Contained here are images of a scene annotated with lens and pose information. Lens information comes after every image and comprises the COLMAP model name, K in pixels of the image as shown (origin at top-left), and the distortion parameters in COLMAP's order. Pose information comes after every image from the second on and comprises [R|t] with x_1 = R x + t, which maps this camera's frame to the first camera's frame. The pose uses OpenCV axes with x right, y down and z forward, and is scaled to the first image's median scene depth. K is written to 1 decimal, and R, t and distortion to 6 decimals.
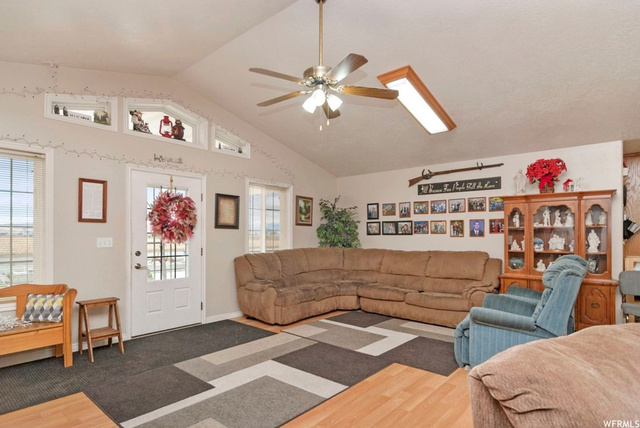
lens RADIAL K [[350.1, 0, 325.4], [0, 350.1, 237.1], [0, 0, 1]] dist [0.004378, 0.000775]
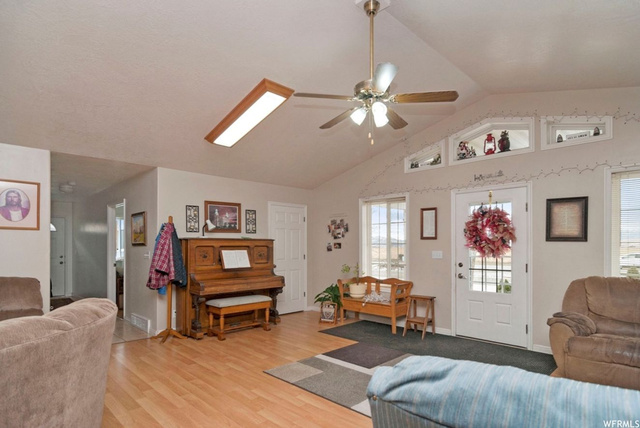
lens RADIAL K [[352.1, 0, 319.6], [0, 352.1, 247.5], [0, 0, 1]] dist [0.001955, 0.000270]
pose [[-0.079266, 0.001627, -0.996852, 0.629413], [-0.007266, 0.999971, 0.002210, -0.009265], [0.996827, 0.007418, -0.079252, 0.591731]]
